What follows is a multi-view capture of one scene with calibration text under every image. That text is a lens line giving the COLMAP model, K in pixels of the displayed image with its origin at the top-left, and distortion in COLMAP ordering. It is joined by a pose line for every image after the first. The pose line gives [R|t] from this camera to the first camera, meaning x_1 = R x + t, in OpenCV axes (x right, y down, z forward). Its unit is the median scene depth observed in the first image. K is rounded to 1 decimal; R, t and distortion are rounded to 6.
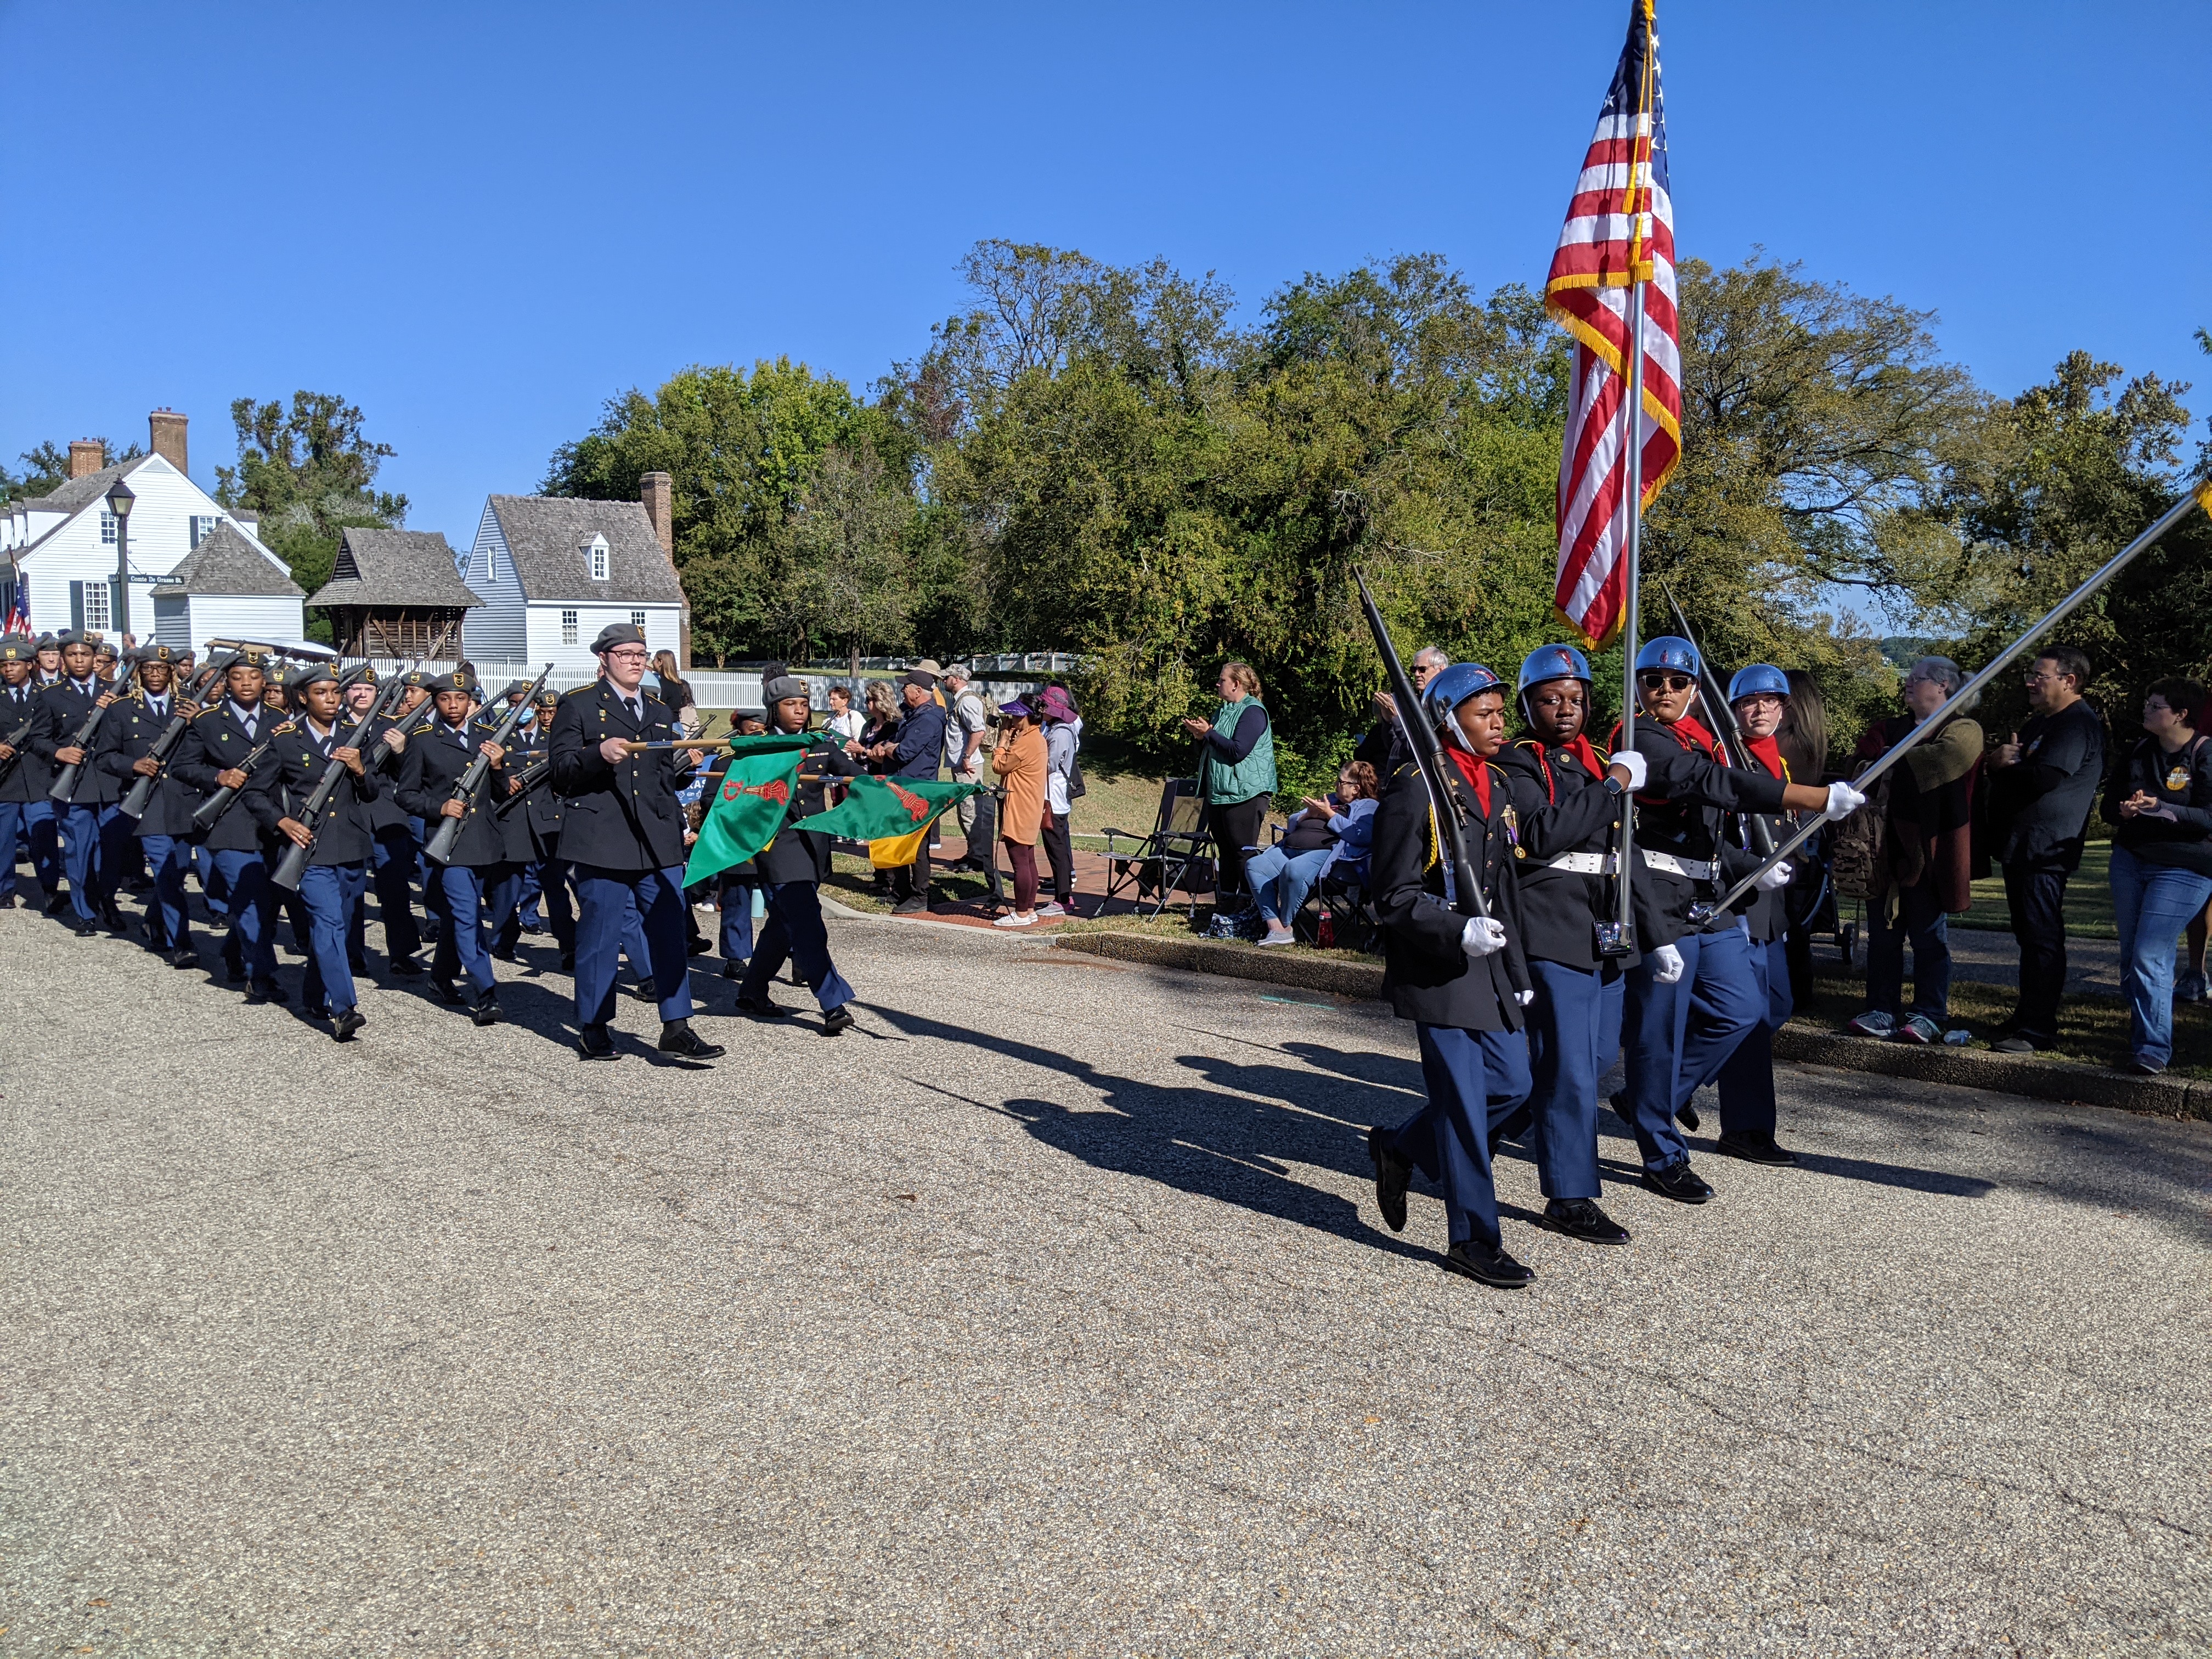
lens RADIAL K [[1813.2, 0, 1178.3], [0, 1813.2, 840.9], [0, 0, 1]] dist [0.044347, -0.097767]
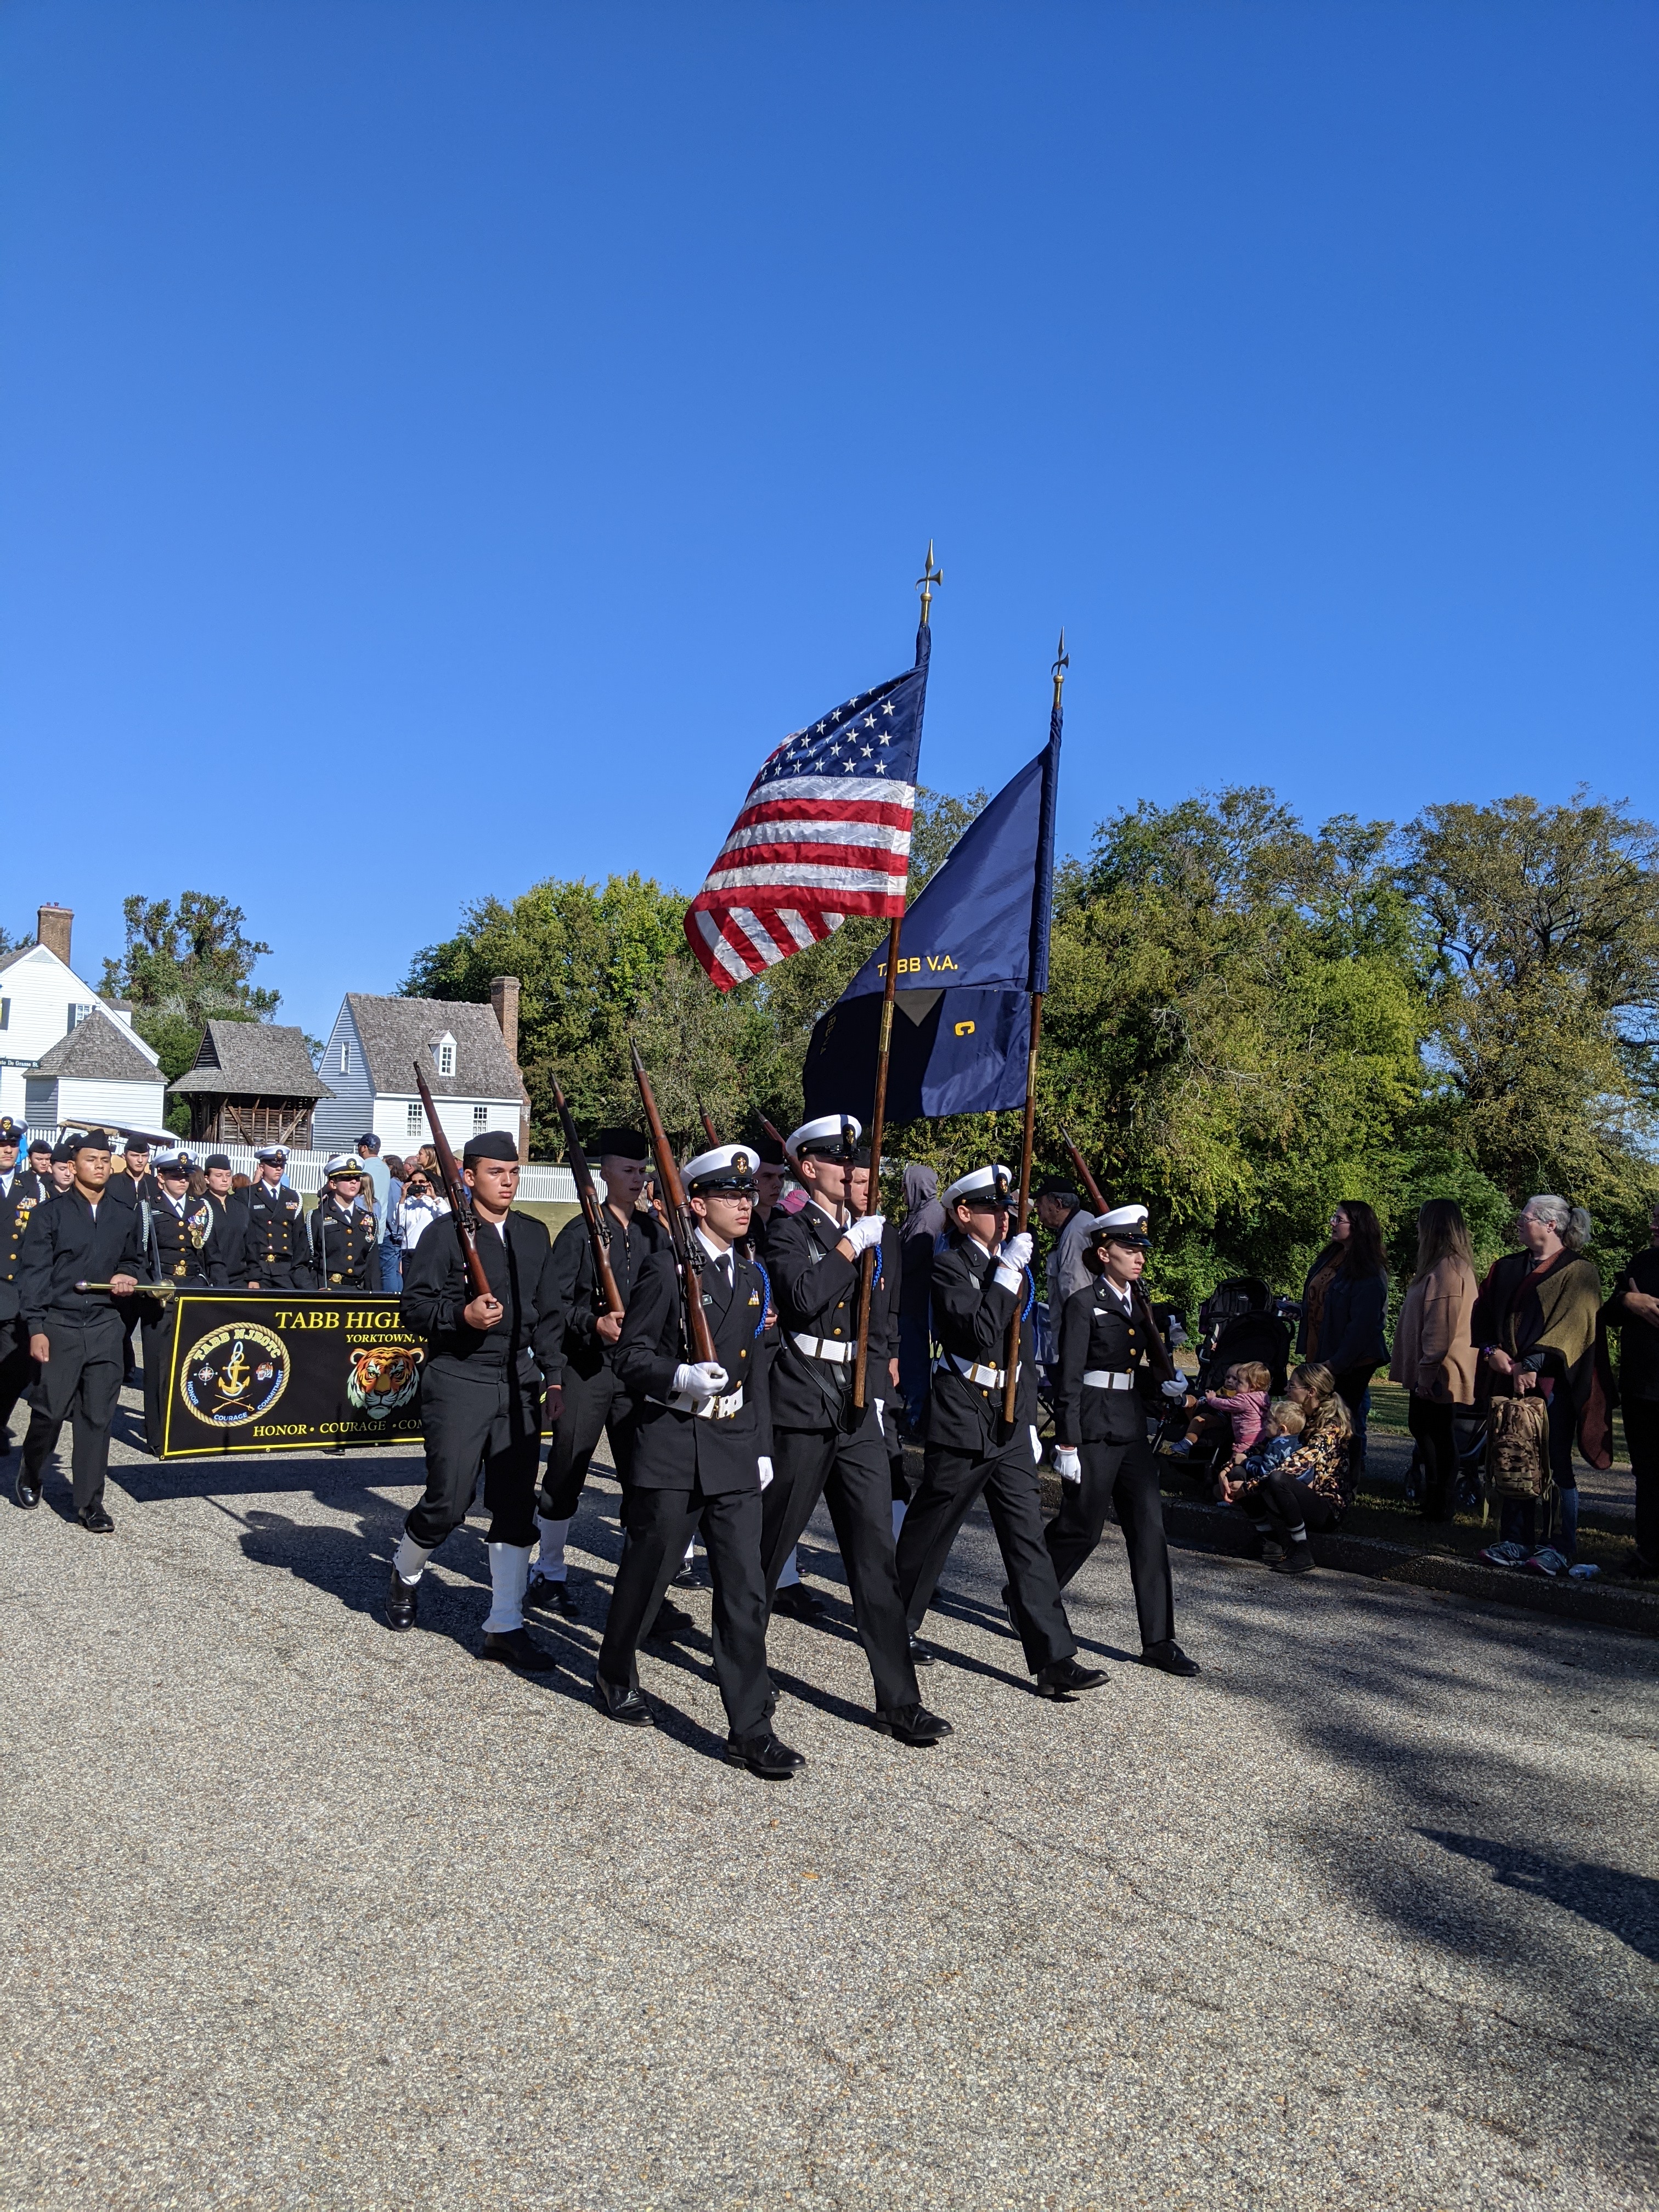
lens RADIAL K [[1813.2, 0, 875.9], [0, 1813.2, 1124.2], [0, 0, 1]] dist [0.044347, -0.097767]
pose [[0.995945, 0.032845, -0.083760, 0.168202], [-0.042863, 0.991756, -0.120762, -0.000338], [0.079103, 0.123862, 0.989141, -0.104908]]
